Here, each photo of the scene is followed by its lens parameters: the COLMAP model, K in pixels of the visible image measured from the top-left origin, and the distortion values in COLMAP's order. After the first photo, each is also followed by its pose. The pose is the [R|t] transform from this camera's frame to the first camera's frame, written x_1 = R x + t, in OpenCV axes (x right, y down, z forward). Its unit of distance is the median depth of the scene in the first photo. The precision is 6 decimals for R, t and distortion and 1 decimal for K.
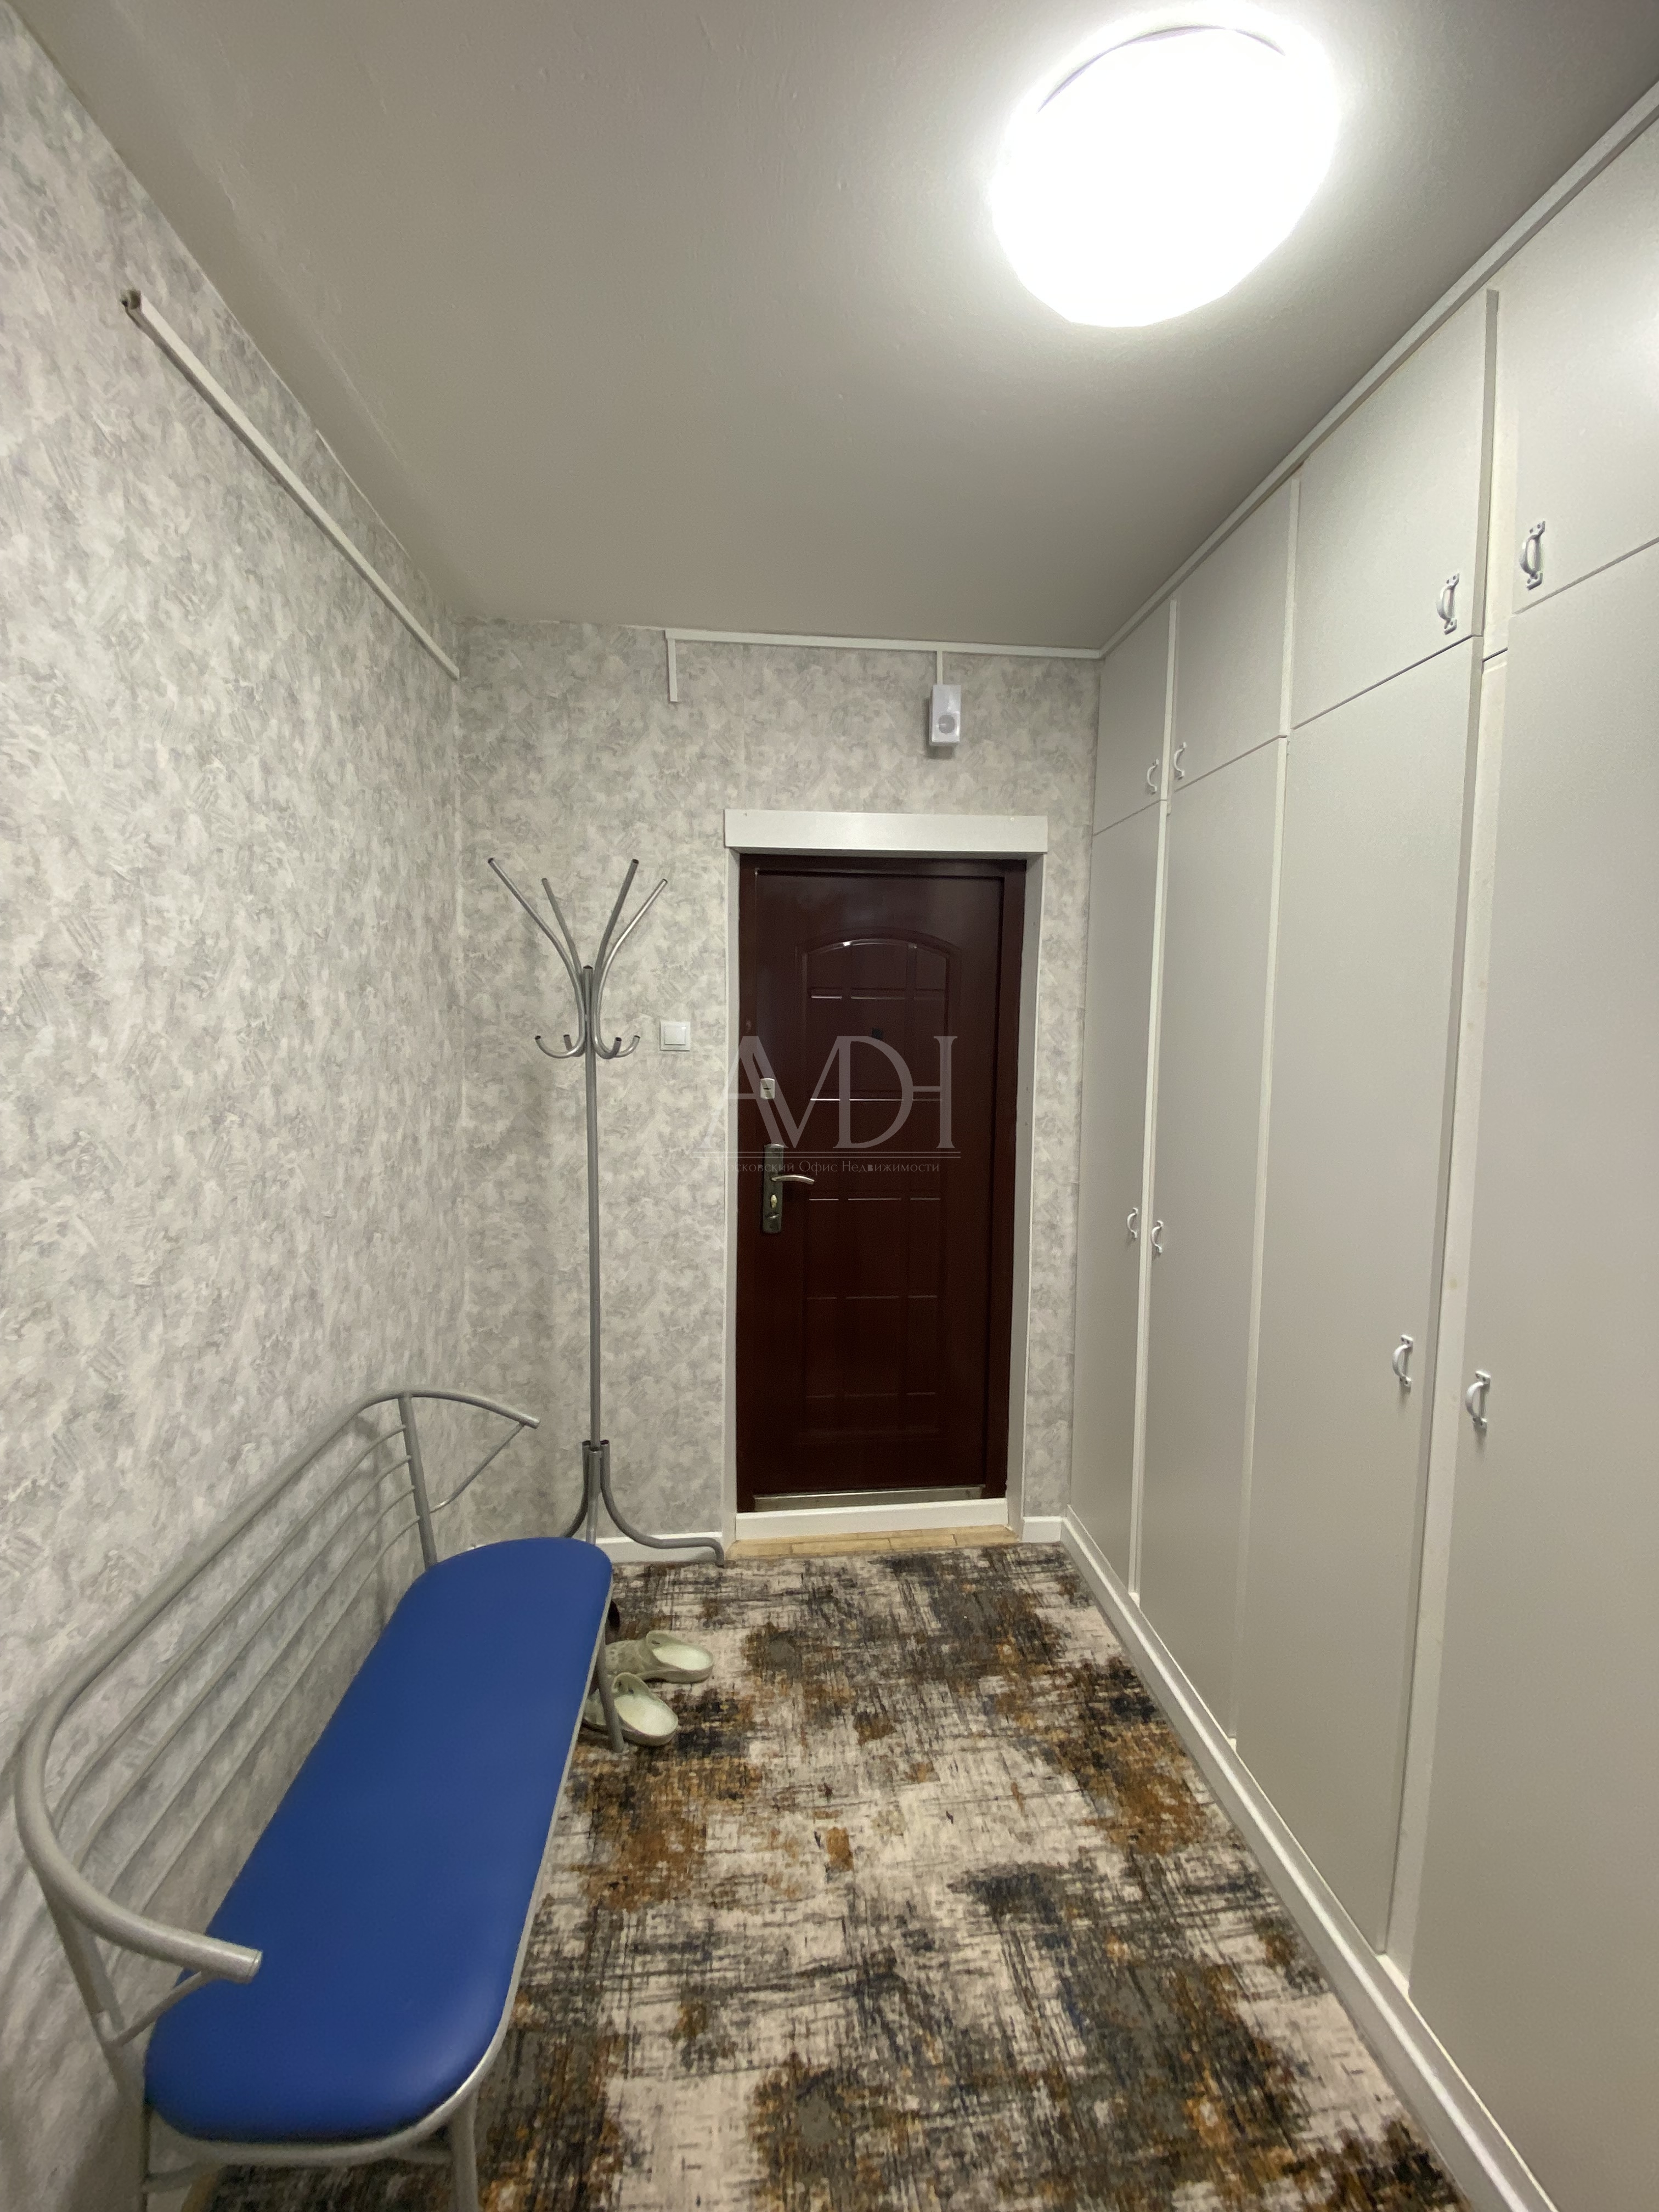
lens RADIAL K [[888.0, 0, 829.4], [0, 888.0, 1103.8], [0, 0, 1]] dist [0.017723, -0.019109]
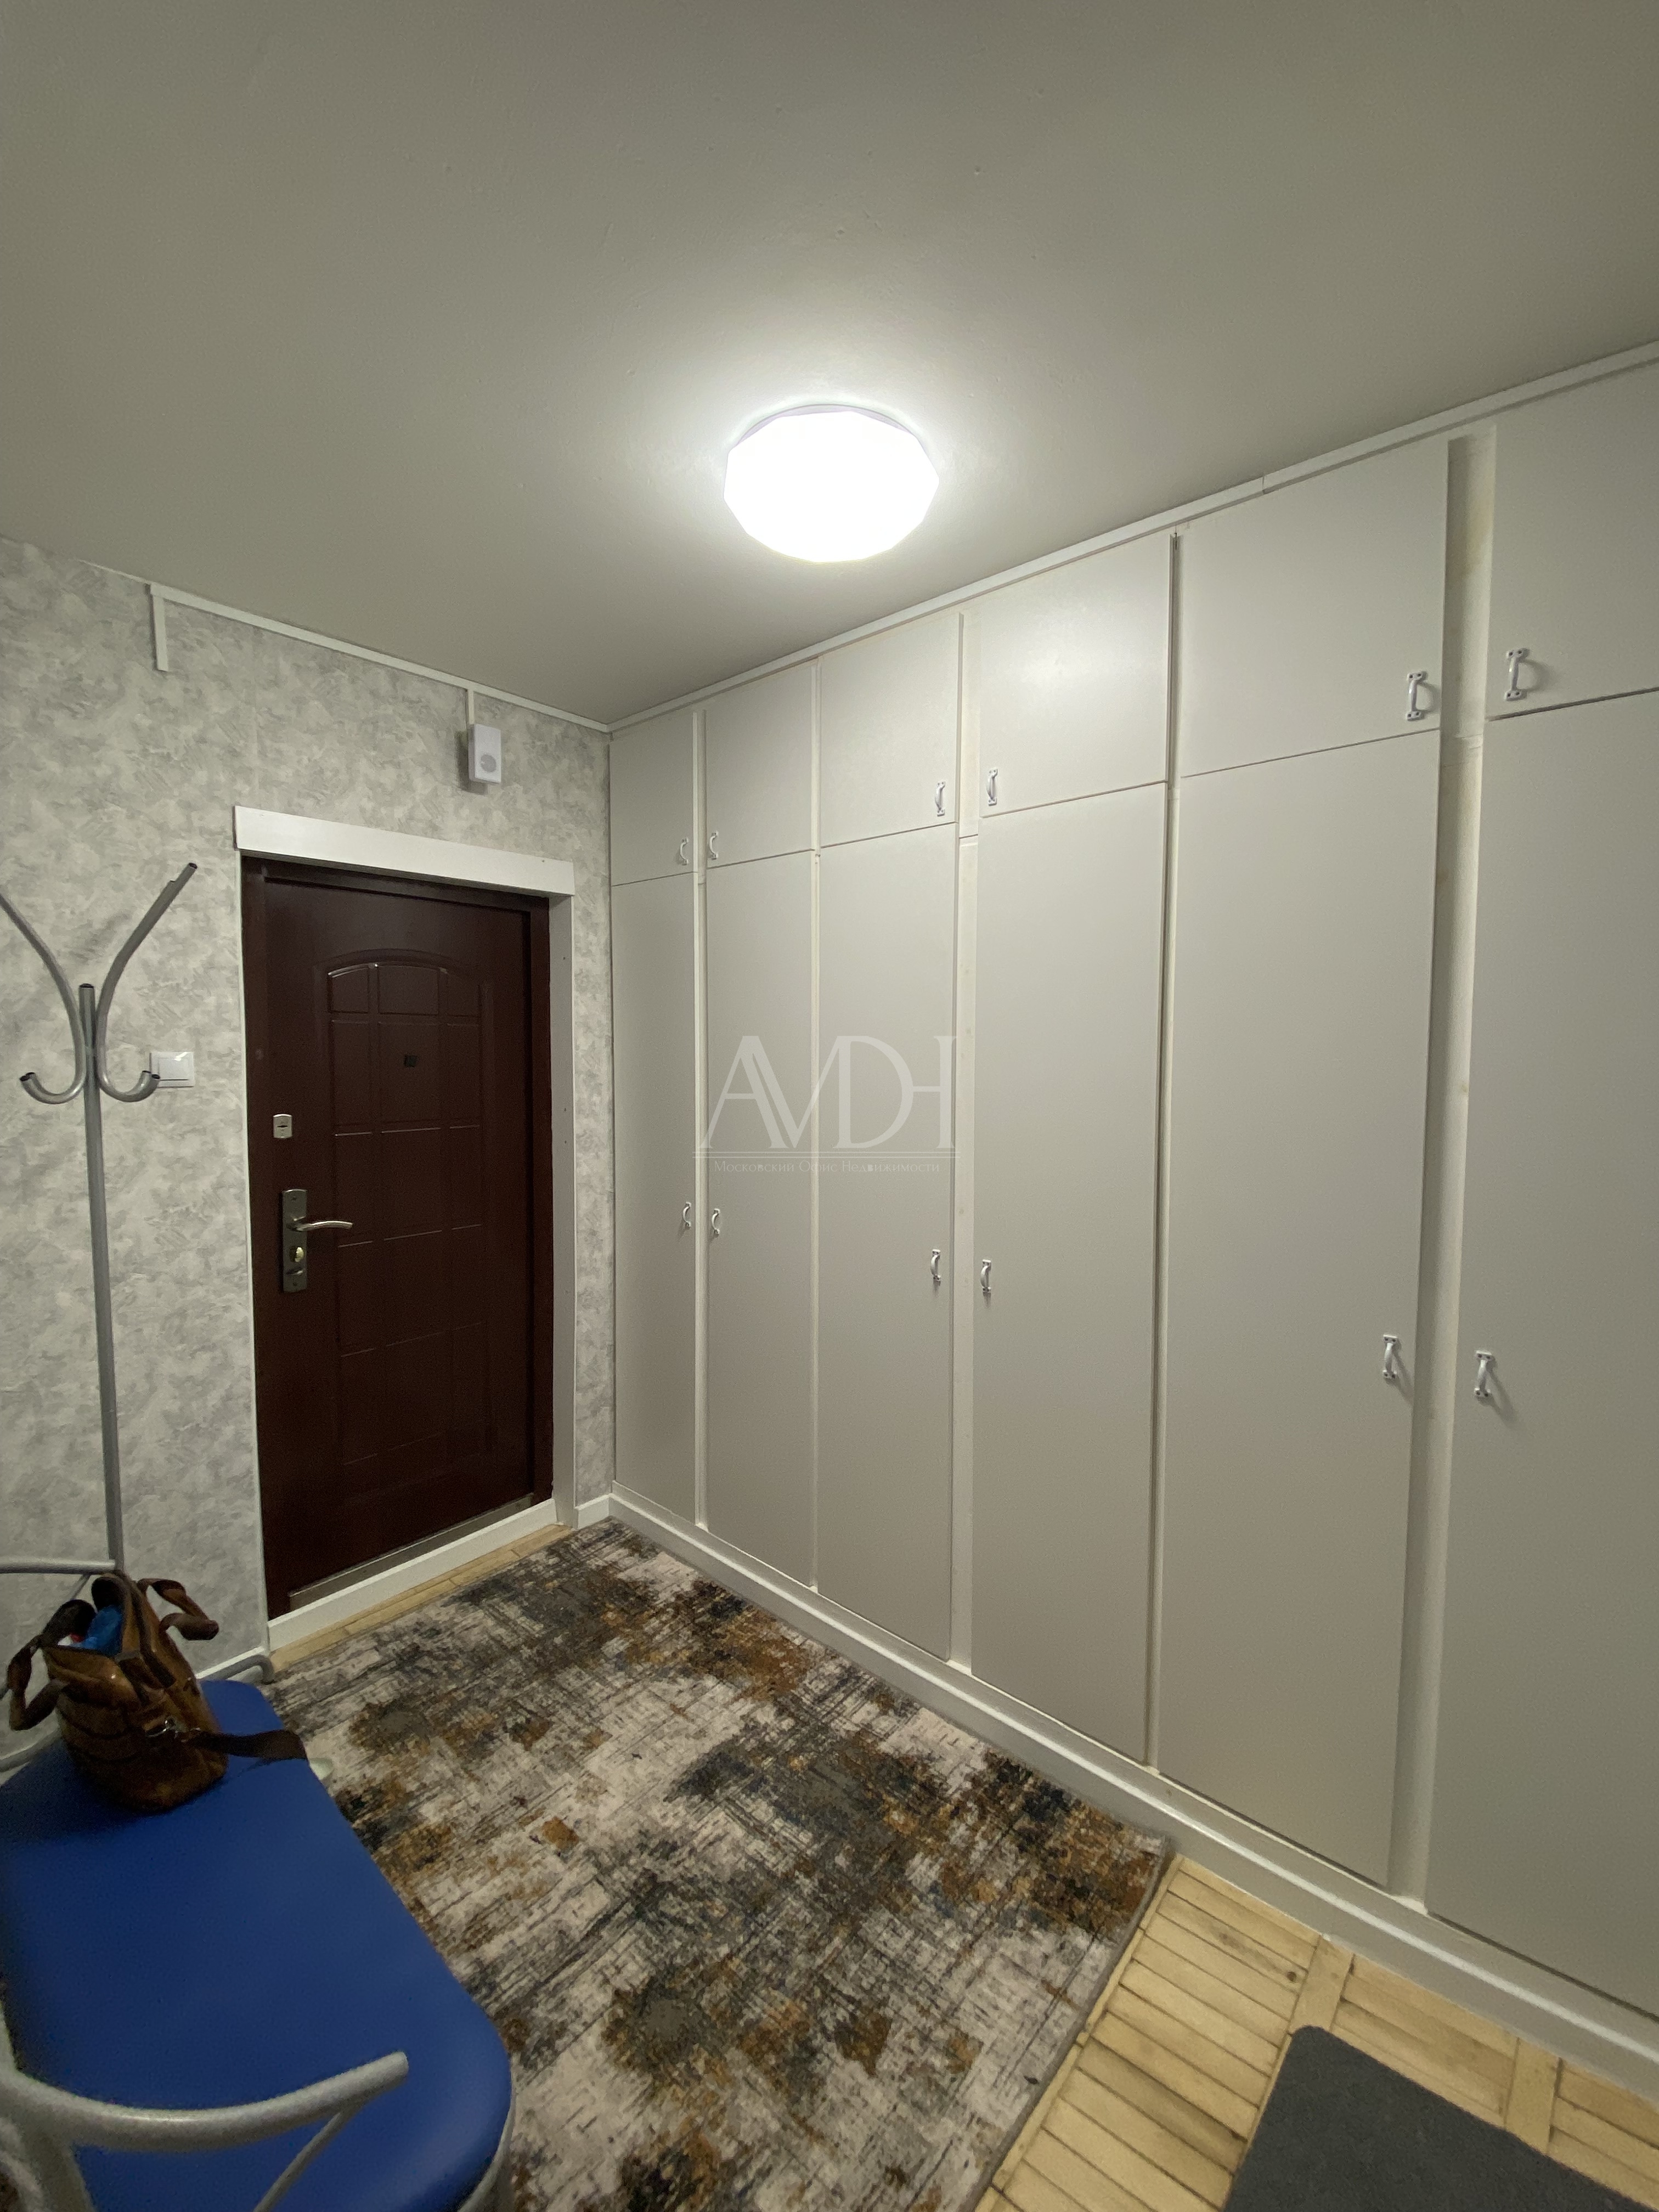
lens RADIAL K [[892.3, 0, 827.6], [0, 892.3, 1100.2], [0, 0, 1]] dist [-0.001336, -0.012900]
pose [[0.727674, -0.048176, 0.684229, -0.363798], [0.061299, 0.998107, 0.005085, -0.018011], [-0.683178, 0.038242, 0.729250, -0.016314]]
